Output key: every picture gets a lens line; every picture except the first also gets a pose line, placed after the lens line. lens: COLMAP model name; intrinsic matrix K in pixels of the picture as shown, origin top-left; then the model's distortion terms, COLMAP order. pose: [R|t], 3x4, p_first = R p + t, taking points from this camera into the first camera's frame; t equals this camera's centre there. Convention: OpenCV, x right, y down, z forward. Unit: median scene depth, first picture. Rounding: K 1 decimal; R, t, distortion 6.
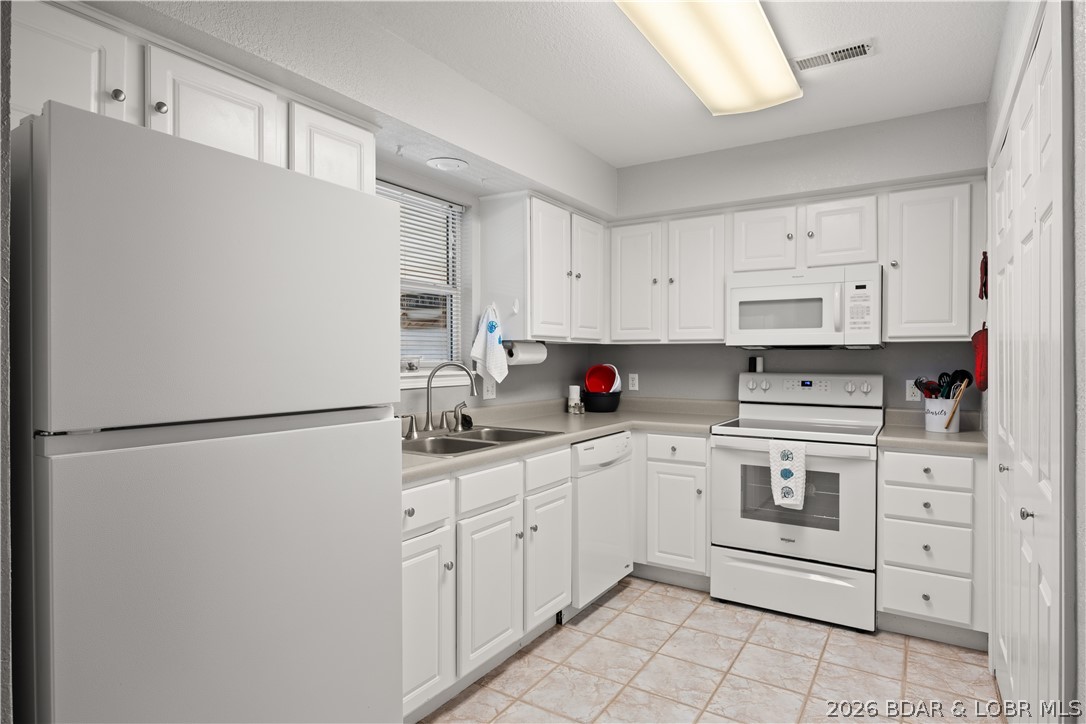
lens RADIAL K [[592.2, 0, 543.0], [0, 592.2, 362.0], [0, 0, 1]] dist [-0.002714, -0.000901]
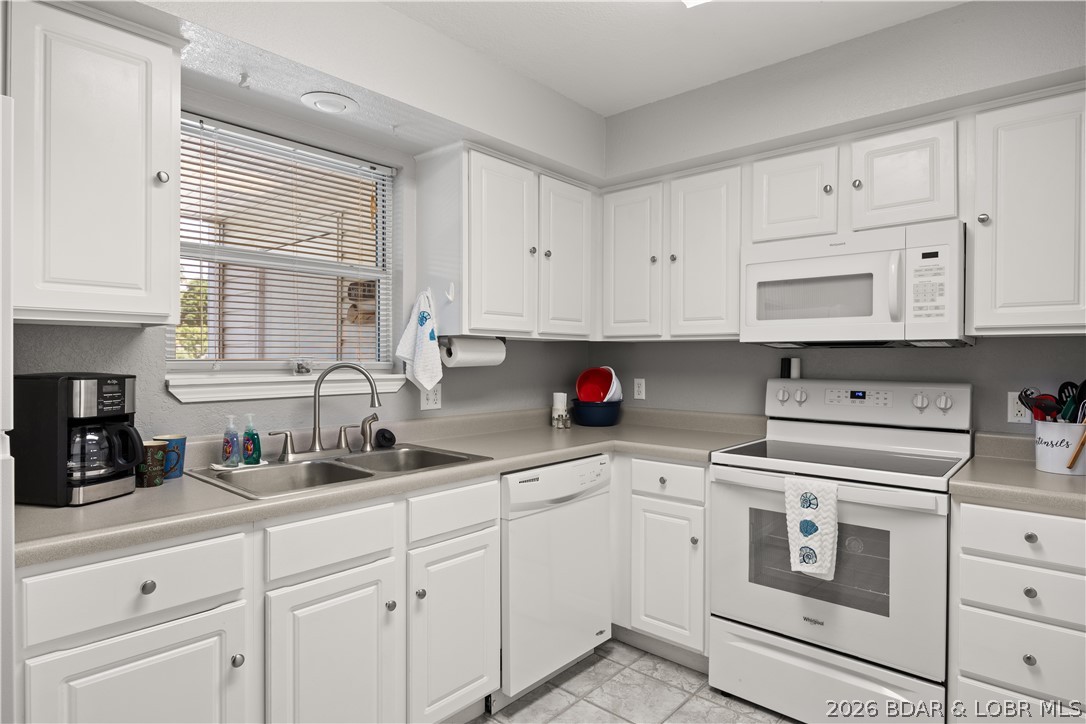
lens RADIAL K [[592.2, 0, 543.0], [0, 592.2, 362.0], [0, 0, 1]] dist [-0.002714, -0.000901]
pose [[0.987903, 0.003738, -0.155026, 0.193304], [-0.003998, 0.999991, -0.001361, -0.001103], [0.155020, 0.001965, 0.987909, 0.247150]]
